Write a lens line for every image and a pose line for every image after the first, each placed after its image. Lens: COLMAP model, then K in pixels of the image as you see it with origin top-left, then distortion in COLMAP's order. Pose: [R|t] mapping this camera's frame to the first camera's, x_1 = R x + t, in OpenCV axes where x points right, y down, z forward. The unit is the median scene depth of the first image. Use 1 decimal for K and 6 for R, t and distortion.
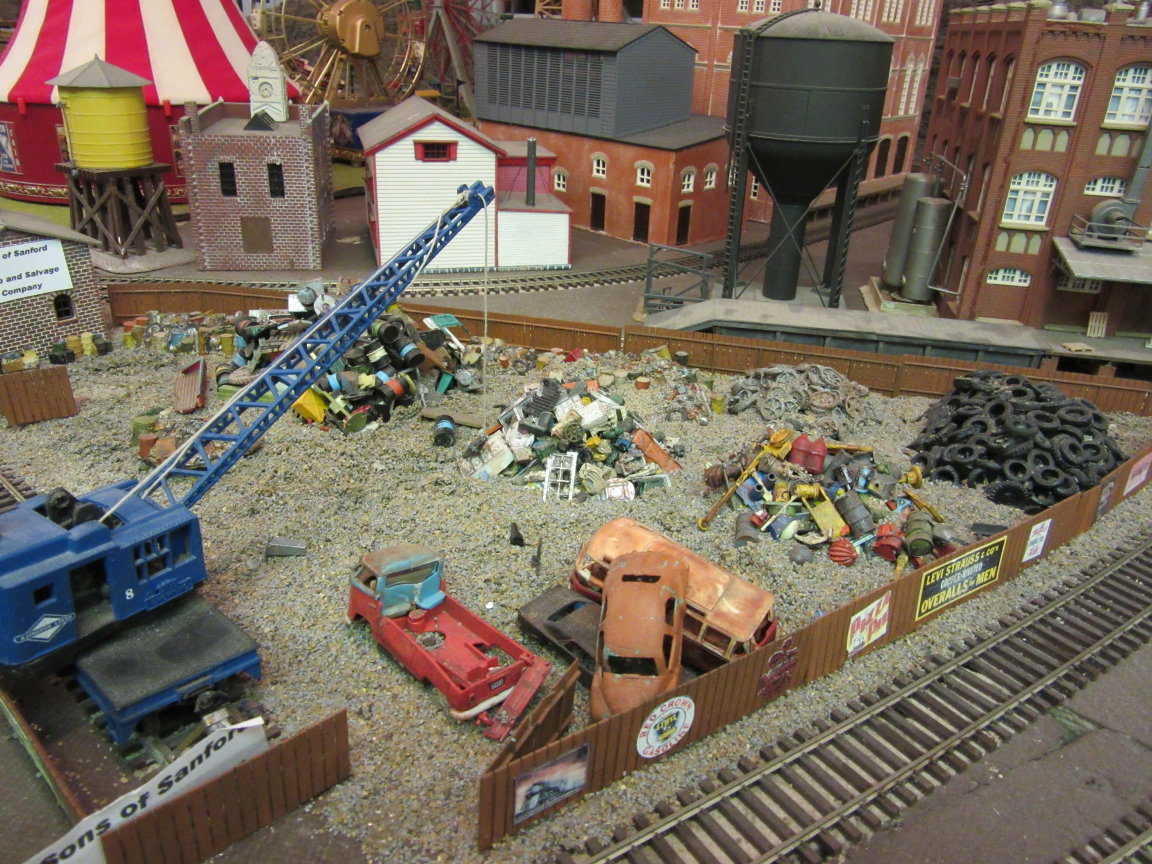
lens RADIAL K [[849.5, 0, 576.0], [0, 849.5, 432.0], [0, 0, 1]] dist [-0.055537, 0.037686]
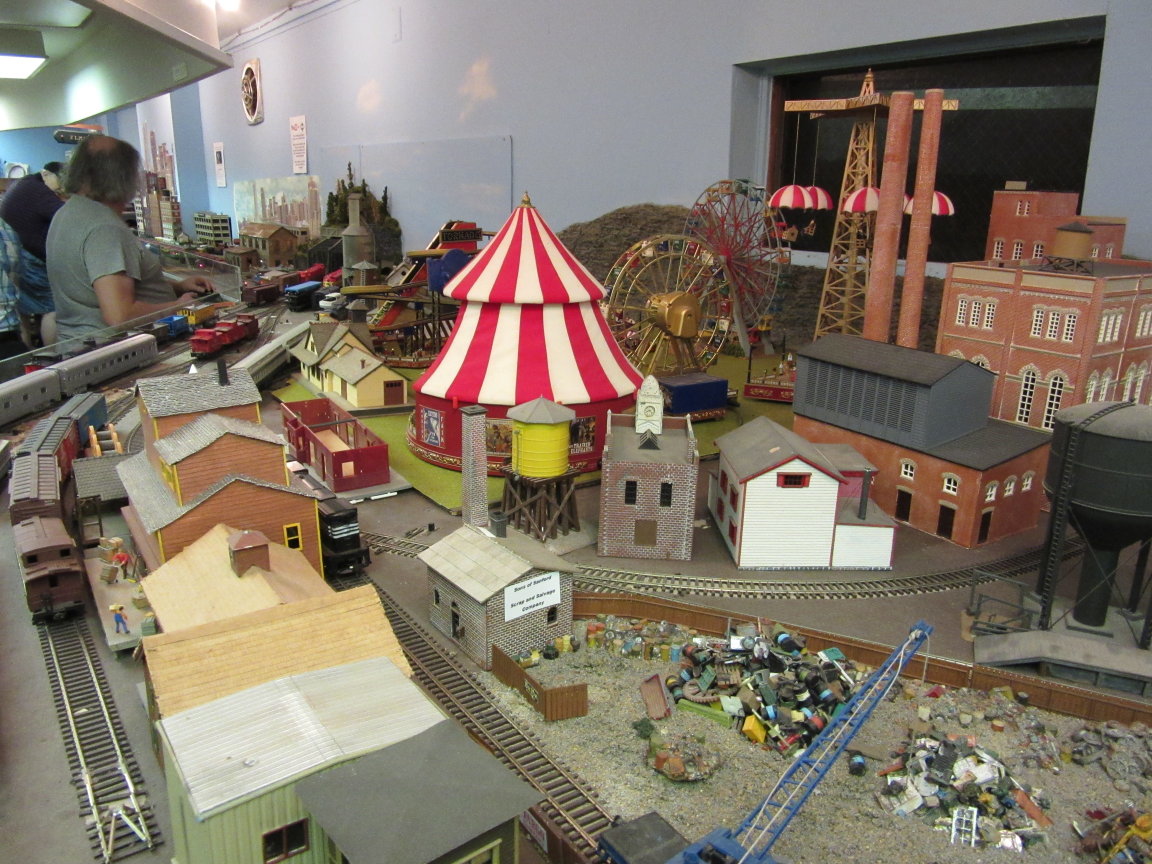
lens RADIAL K [[849.5, 0, 576.0], [0, 849.5, 432.0], [0, 0, 1]] dist [-0.055537, 0.037686]
pose [[0.970764, 0.047065, -0.235376, -0.260716], [-0.089000, 0.981269, -0.170849, -0.218875], [0.222926, 0.186802, 0.956770, -0.424774]]
